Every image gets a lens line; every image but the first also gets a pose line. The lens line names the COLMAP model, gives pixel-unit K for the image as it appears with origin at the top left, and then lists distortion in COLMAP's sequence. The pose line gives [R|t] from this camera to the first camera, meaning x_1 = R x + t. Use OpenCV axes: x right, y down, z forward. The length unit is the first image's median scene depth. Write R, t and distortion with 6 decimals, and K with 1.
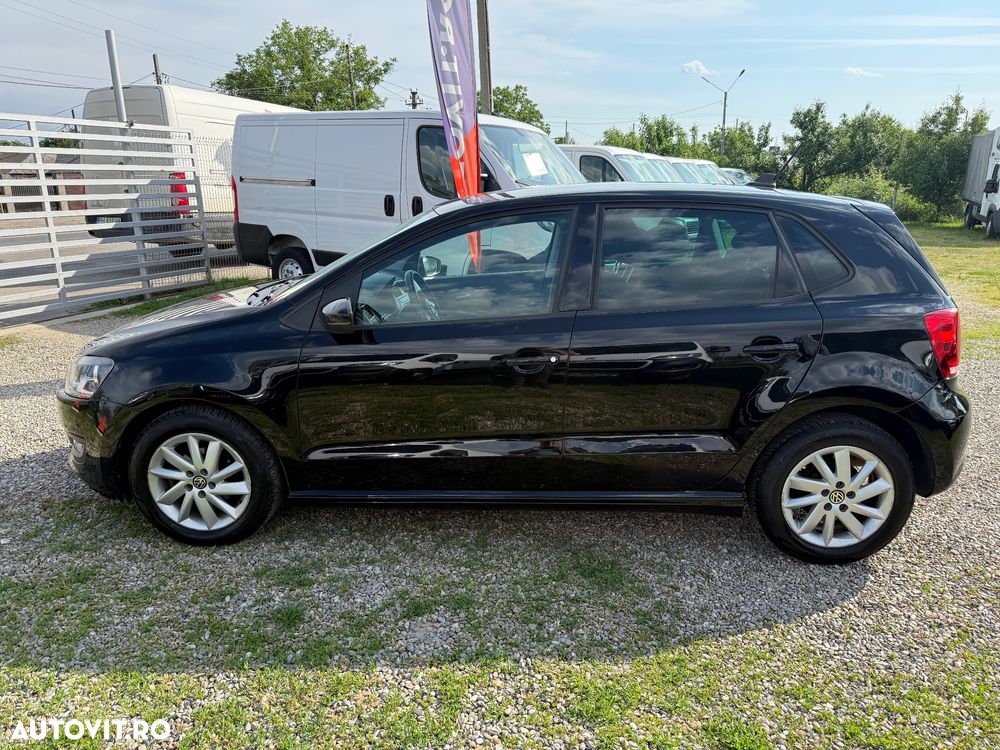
lens RADIAL K [[708.6, 0, 502.0], [0, 708.6, 366.4], [0, 0, 1]] dist [0.014656, -0.024018]
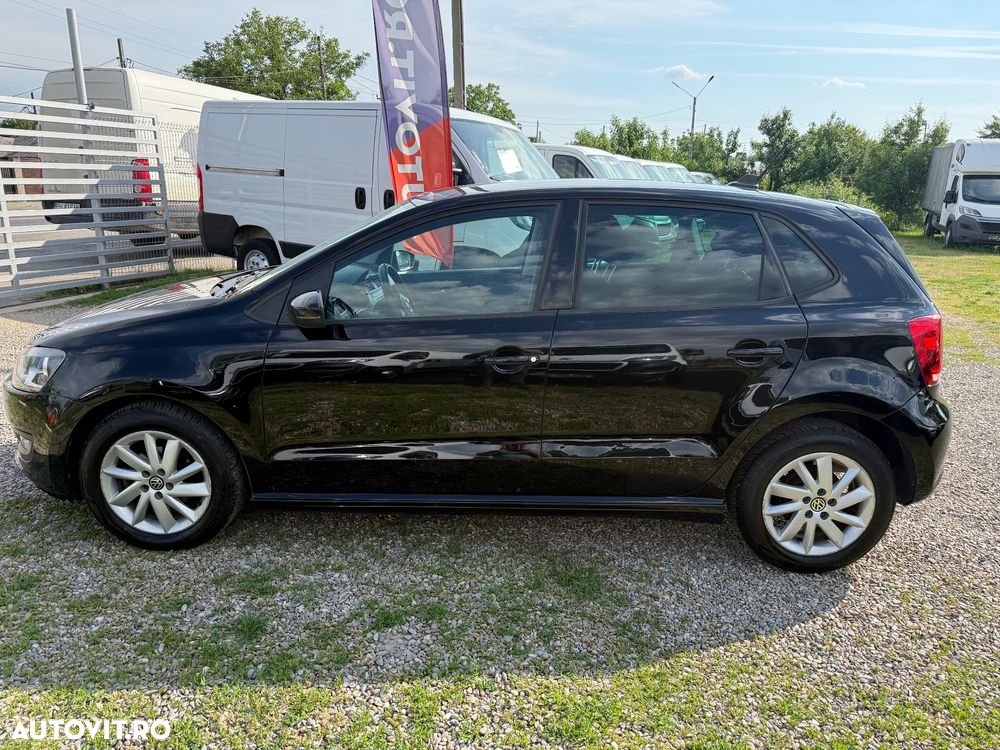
lens RADIAL K [[708.6, 0, 501.1], [0, 708.6, 360.7], [0, 0, 1]] dist [0.014656, -0.024018]
pose [[0.998825, 0.017450, 0.045207, -0.013554], [-0.017216, 0.999836, -0.005567, -0.001792], [-0.045296, 0.004782, 0.998962, 0.035439]]
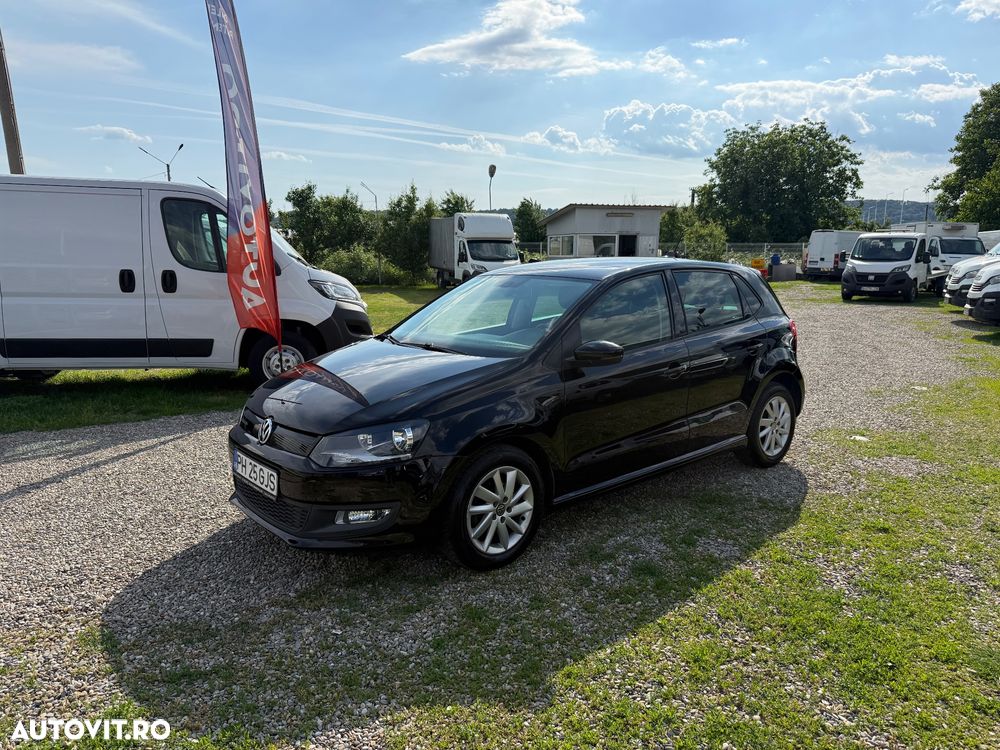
lens RADIAL K [[708.6, 0, 497.7], [0, 708.6, 368.5], [0, 0, 1]] dist [0.014656, -0.024018]
pose [[0.724761, -0.111553, 0.679910, -1.186284], [0.174343, 0.984384, -0.024336, -0.037679], [-0.666578, 0.136176, 0.732892, 0.117675]]
